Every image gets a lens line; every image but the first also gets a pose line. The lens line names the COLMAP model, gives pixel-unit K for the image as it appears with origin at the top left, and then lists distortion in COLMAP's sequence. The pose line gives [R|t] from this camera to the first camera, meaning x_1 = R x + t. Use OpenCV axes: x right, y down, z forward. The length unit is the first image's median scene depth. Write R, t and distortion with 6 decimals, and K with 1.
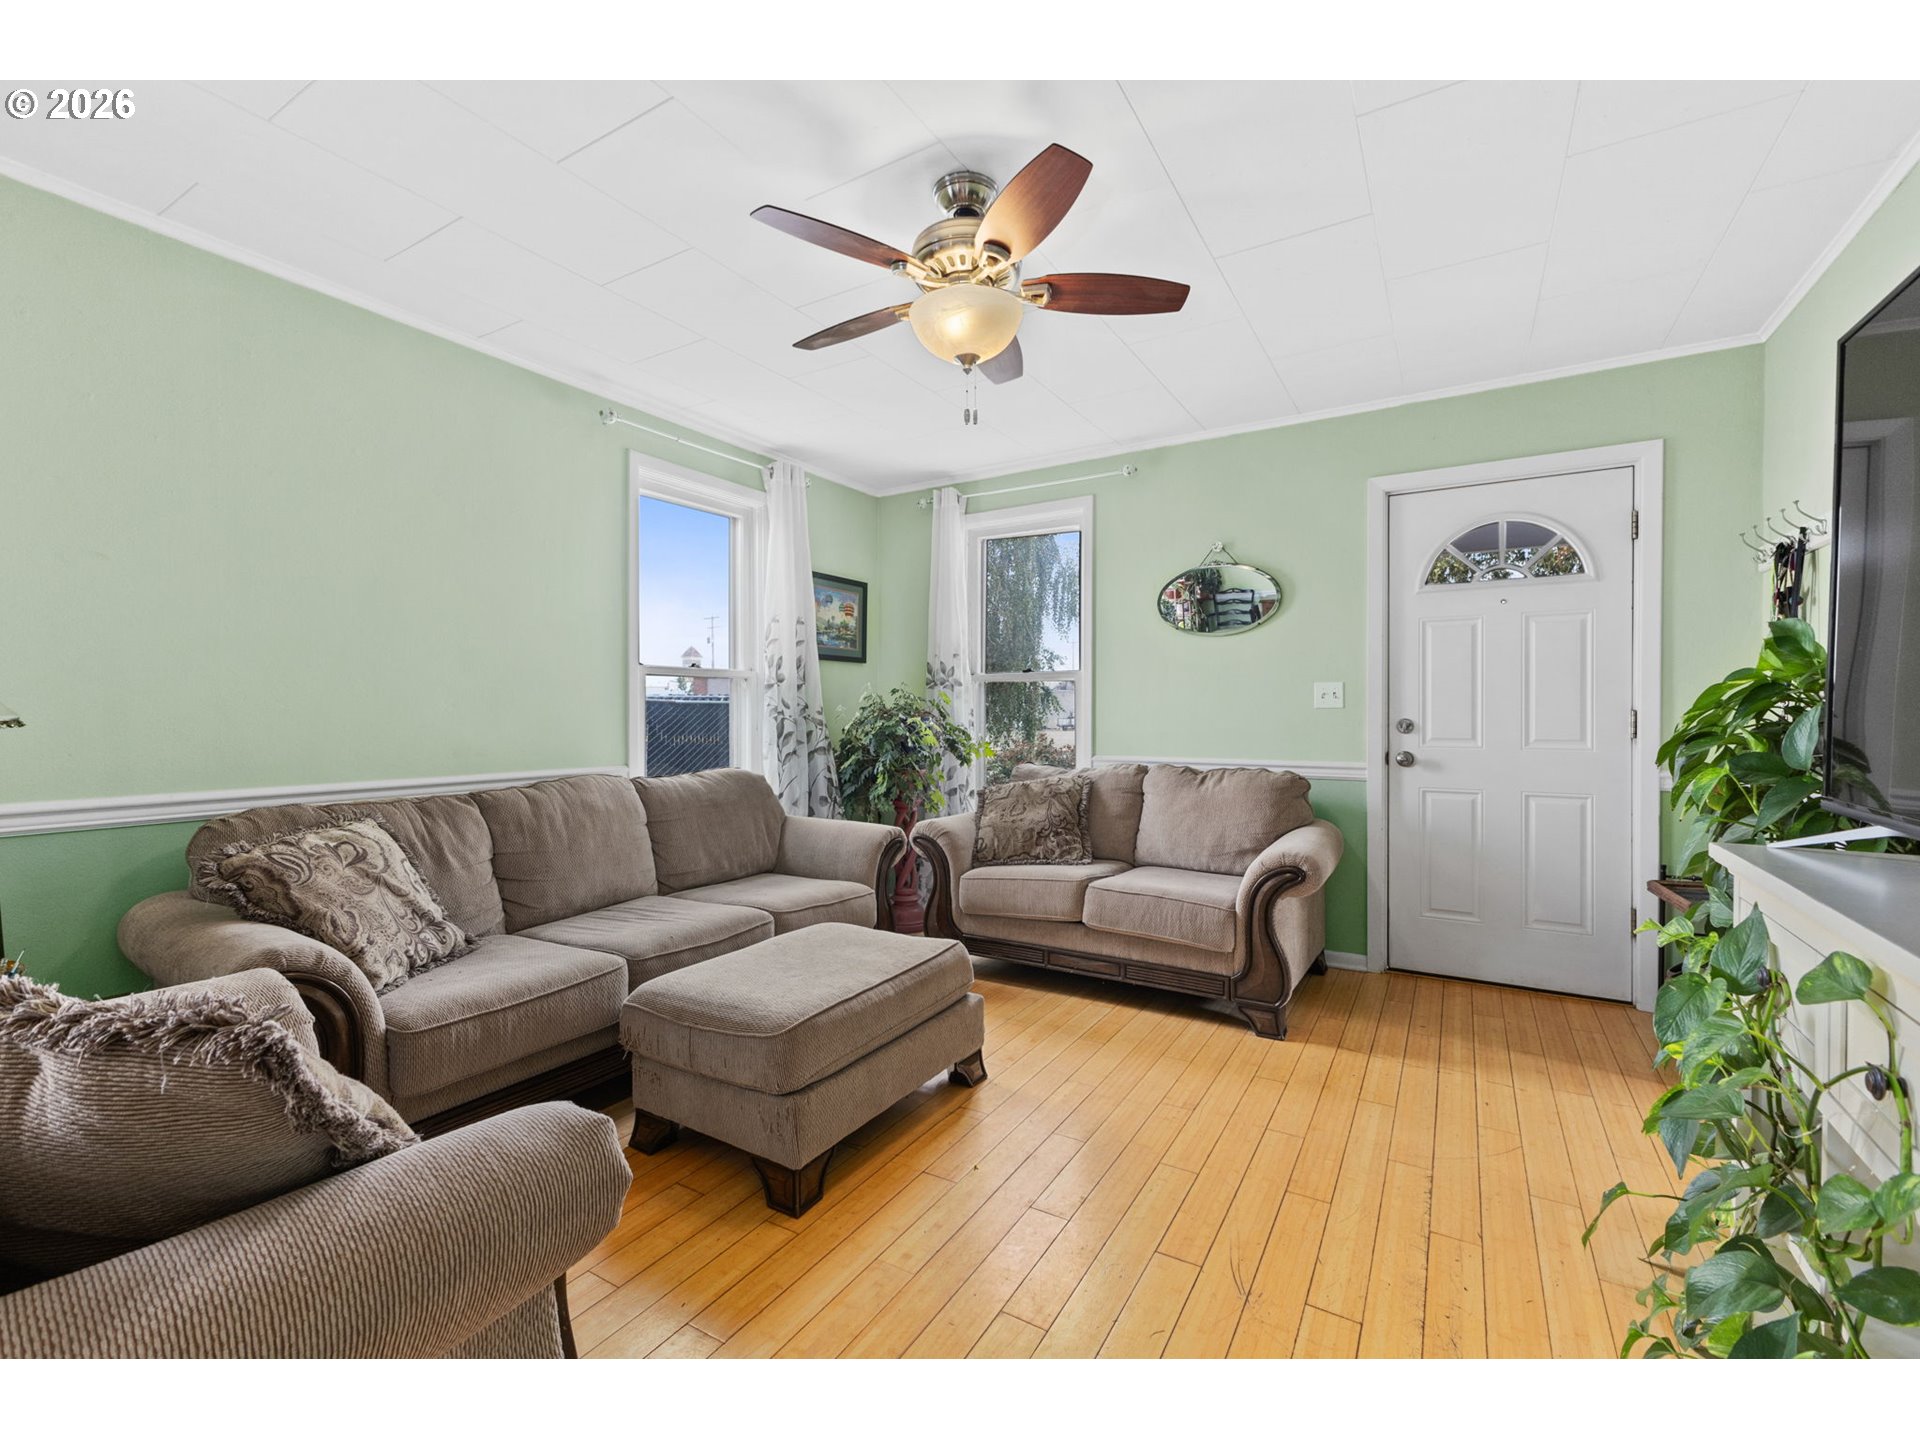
lens RADIAL K [[828.3, 0, 960.0], [0, 828.3, 720.0], [0, 0, 1]] dist [0.013568, 0.000041]
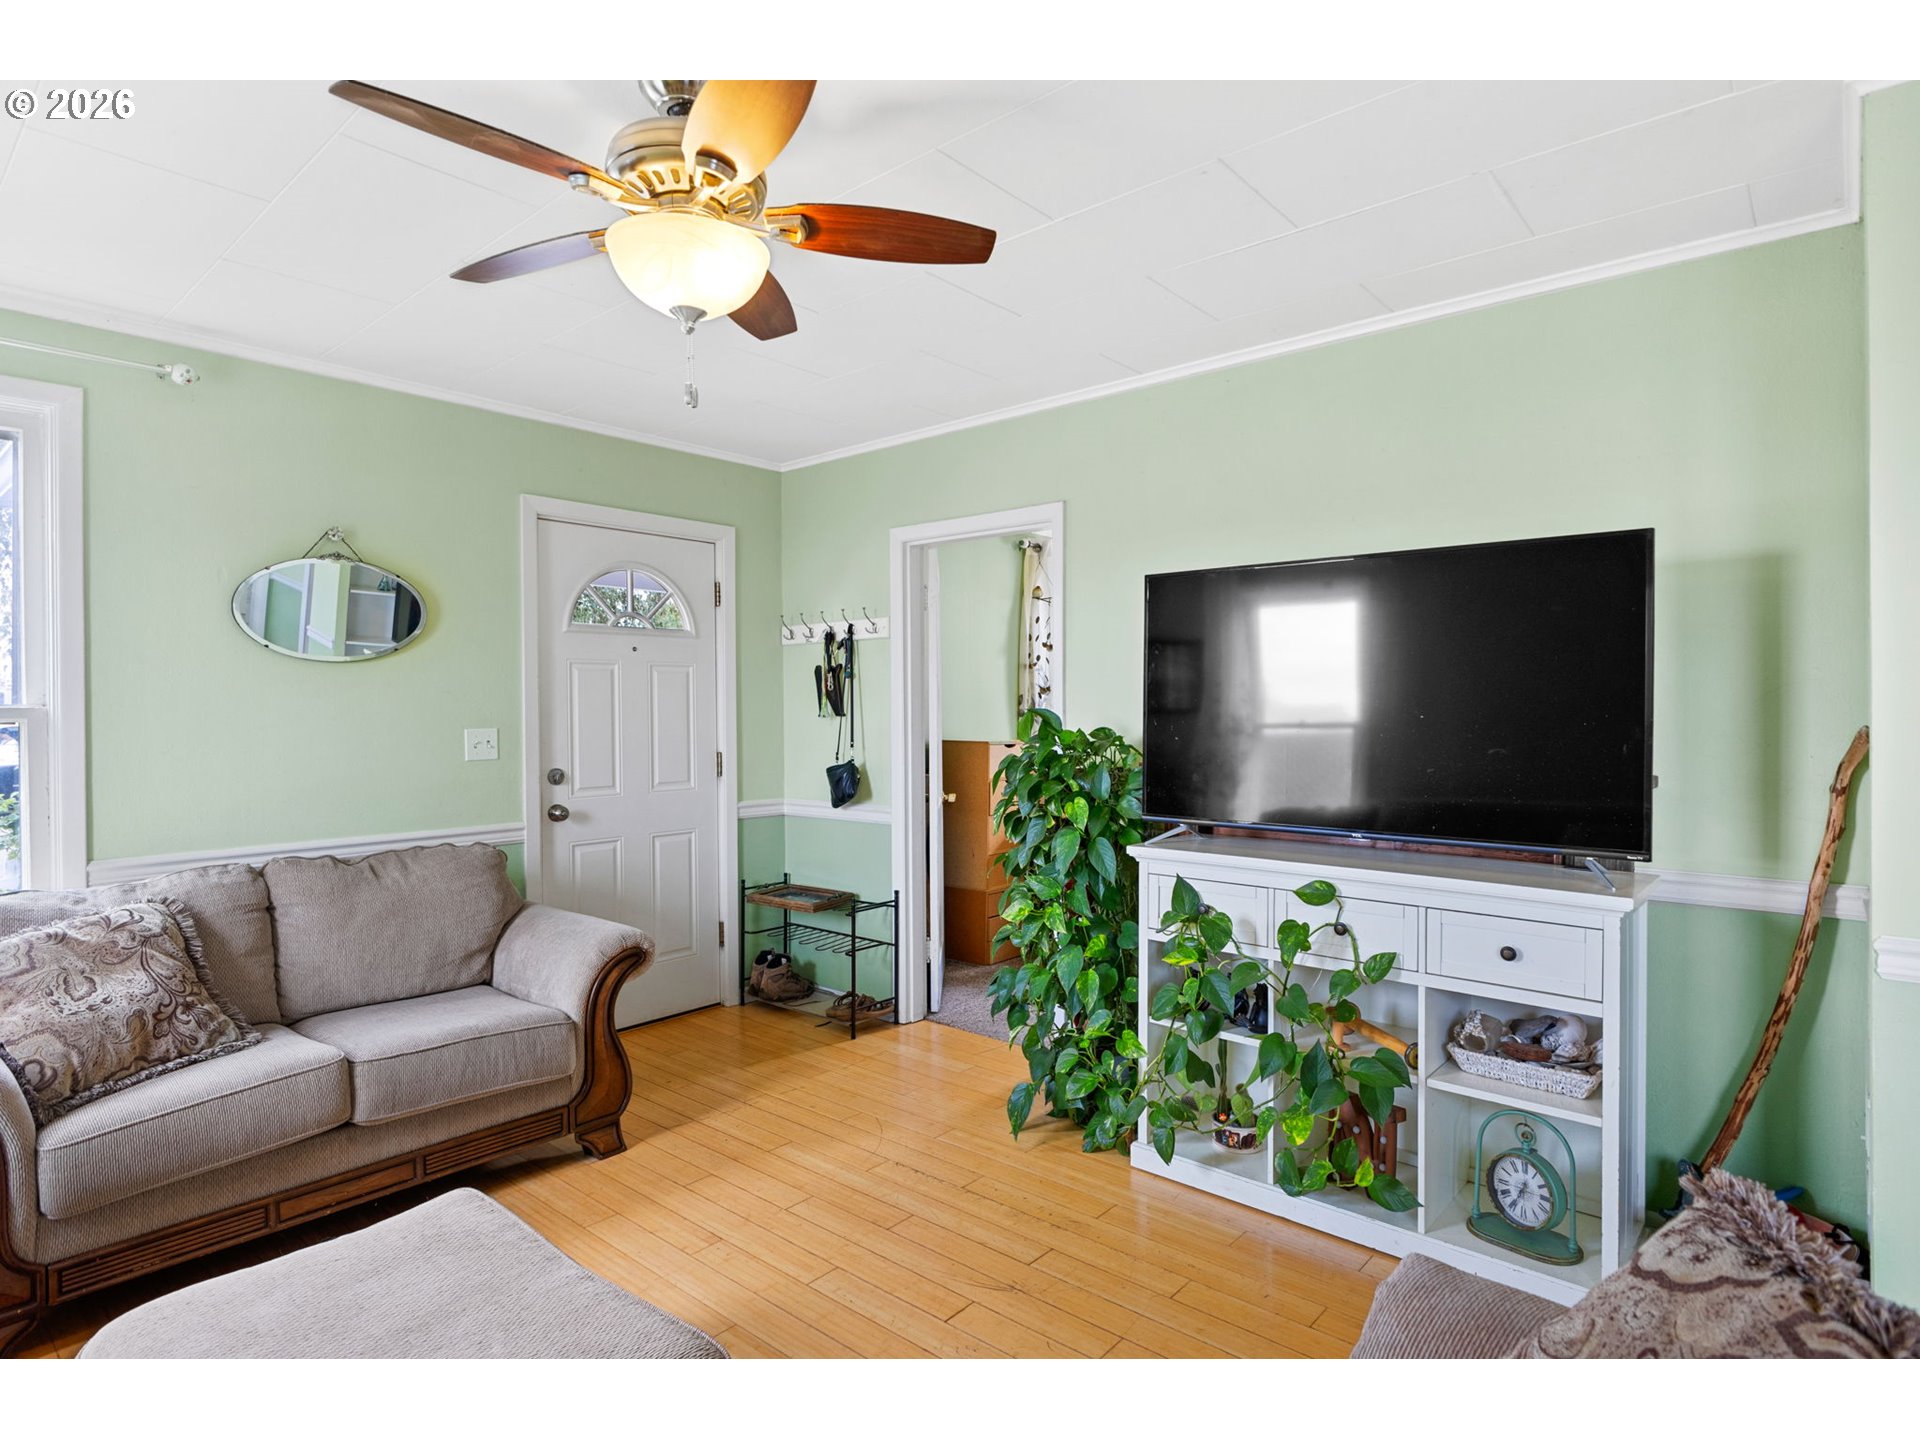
lens RADIAL K [[1047.4, 0, 960.0], [0, 1047.4, 720.0], [0, 0, 1]] dist [0.000614, 0.000199]
pose [[0.169224, -0.013337, 0.985487, -0.555771], [0.013994, 0.999840, 0.011128, -0.065890], [-0.985478, 0.011908, 0.169383, 0.401450]]
